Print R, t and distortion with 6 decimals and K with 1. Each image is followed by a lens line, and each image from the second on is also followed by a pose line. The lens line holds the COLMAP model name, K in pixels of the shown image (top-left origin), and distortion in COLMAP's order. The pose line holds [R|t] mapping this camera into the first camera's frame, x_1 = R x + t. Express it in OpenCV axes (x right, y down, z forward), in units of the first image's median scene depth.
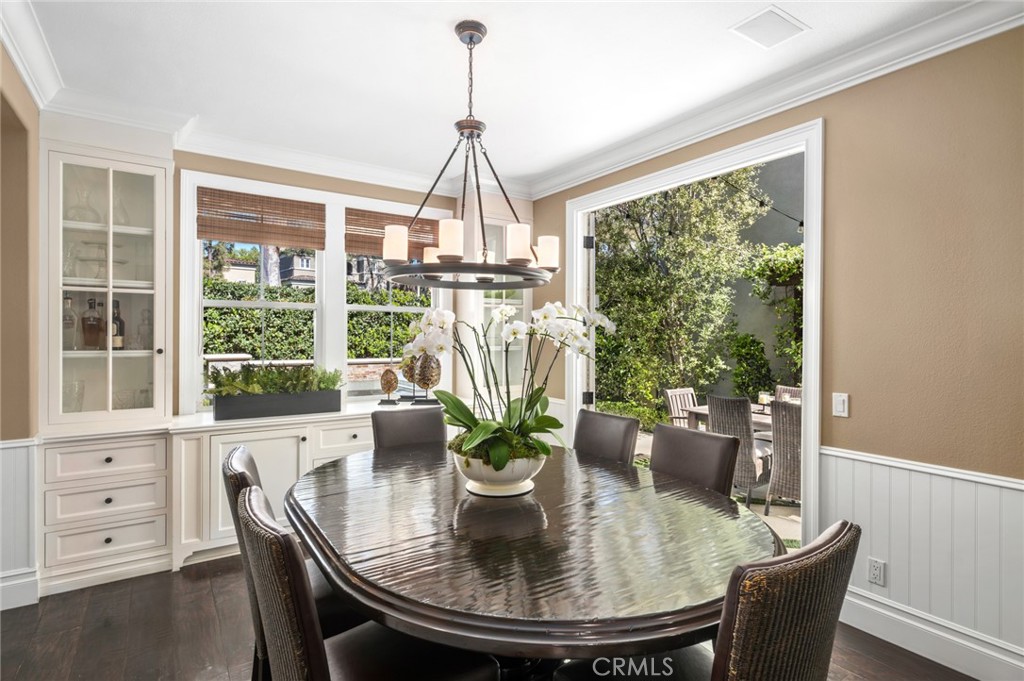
lens RADIAL K [[522.0, 0, 514.8], [0, 522.0, 337.1], [0, 0, 1]] dist [0.002879, 0.000525]
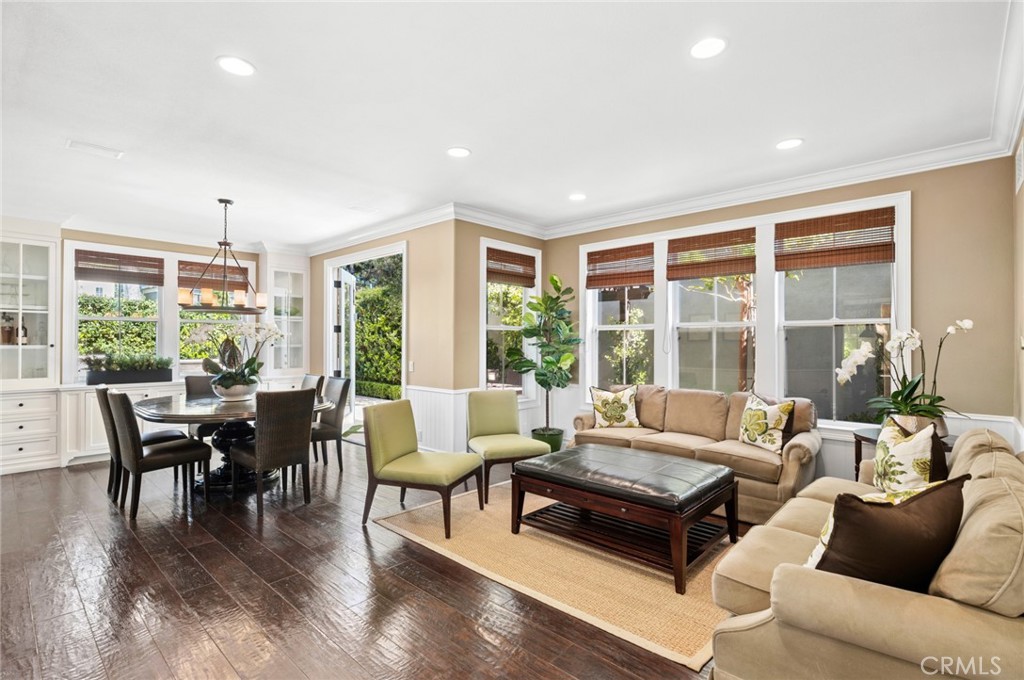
lens RADIAL K [[482.2, 0, 513.7], [0, 482.2, 340.6], [0, 0, 1]] dist [0.001858, -0.000241]
pose [[0.973768, -0.001909, 0.227535, 0.464737], [0.003546, 0.999971, -0.006783, 0.026205], [-0.227515, 0.007412, 0.973746, -0.935058]]
